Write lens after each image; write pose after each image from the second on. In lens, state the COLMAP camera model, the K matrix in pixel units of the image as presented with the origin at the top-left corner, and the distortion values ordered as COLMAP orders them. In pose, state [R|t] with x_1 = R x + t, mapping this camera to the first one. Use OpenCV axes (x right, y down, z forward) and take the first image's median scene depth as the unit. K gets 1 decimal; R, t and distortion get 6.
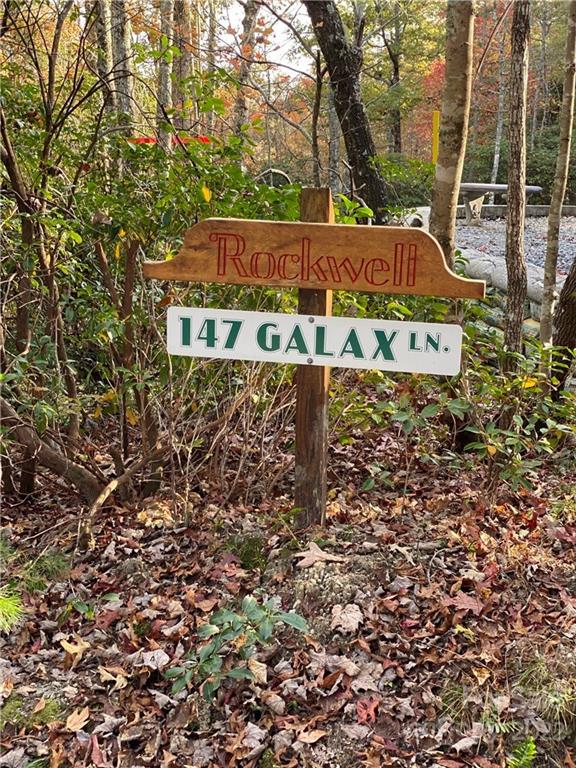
lens RADIAL K [[1132.3, 0, 288.0], [0, 1132.3, 384.0], [0, 0, 1]] dist [0.001838, -0.001577]
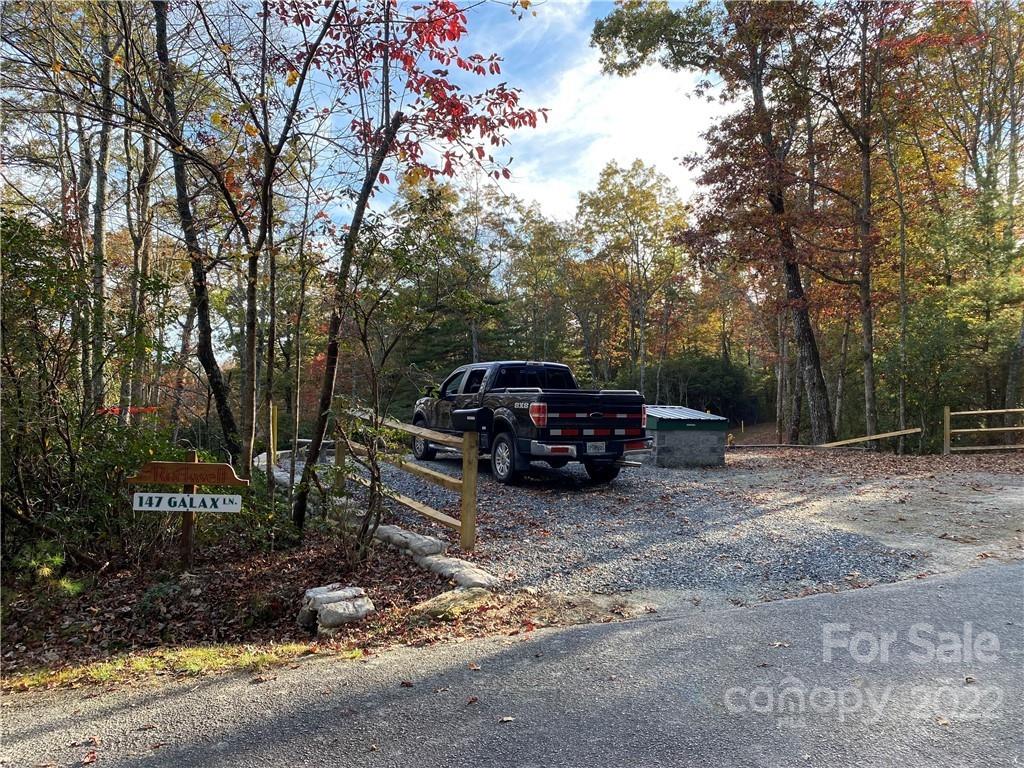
lens RADIAL K [[778.8, 0, 531.3], [0, 778.8, 384.7], [0, 0, 1]] dist [0.005314, -0.043850]
pose [[0.928641, 0.021430, 0.370361, 0.093765], [0.064492, 0.973804, -0.218053, 0.162253], [-0.365331, 0.226379, 0.902932, -1.223038]]
